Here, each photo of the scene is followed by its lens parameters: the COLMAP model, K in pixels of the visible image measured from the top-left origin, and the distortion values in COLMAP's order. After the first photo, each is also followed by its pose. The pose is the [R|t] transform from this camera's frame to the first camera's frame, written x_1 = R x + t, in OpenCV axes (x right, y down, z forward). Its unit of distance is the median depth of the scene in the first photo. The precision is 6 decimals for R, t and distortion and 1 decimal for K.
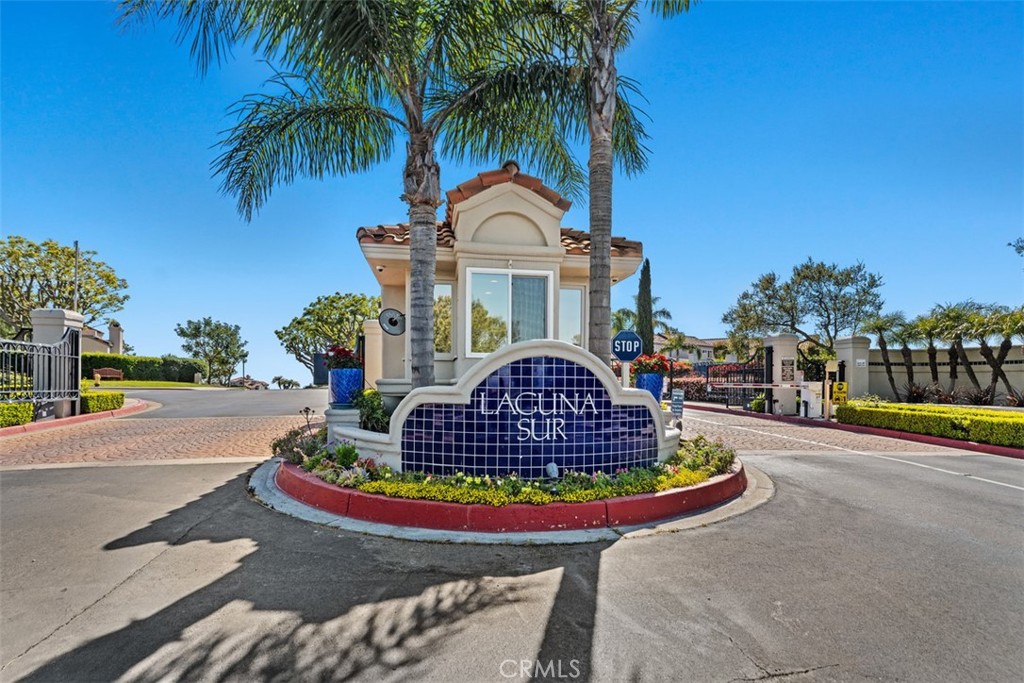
lens RADIAL K [[511.2, 0, 510.8], [0, 511.2, 348.6], [0, 0, 1]] dist [0.002347, 0.000310]
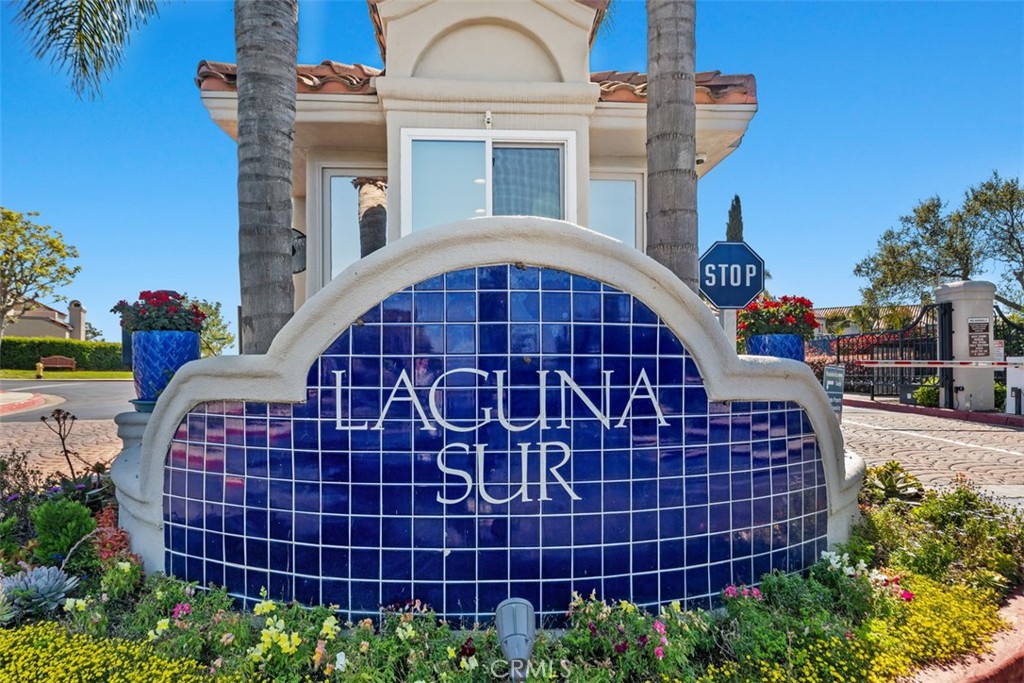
lens RADIAL K [[619.3, 0, 511.1], [0, 619.3, 341.3], [0, 0, 1]] dist [0.016113, -0.002082]
pose [[0.996471, -0.015601, -0.082479, 0.067222], [0.017275, 0.999658, 0.019628, 0.039900], [0.082145, -0.020984, 0.996399, 0.388608]]
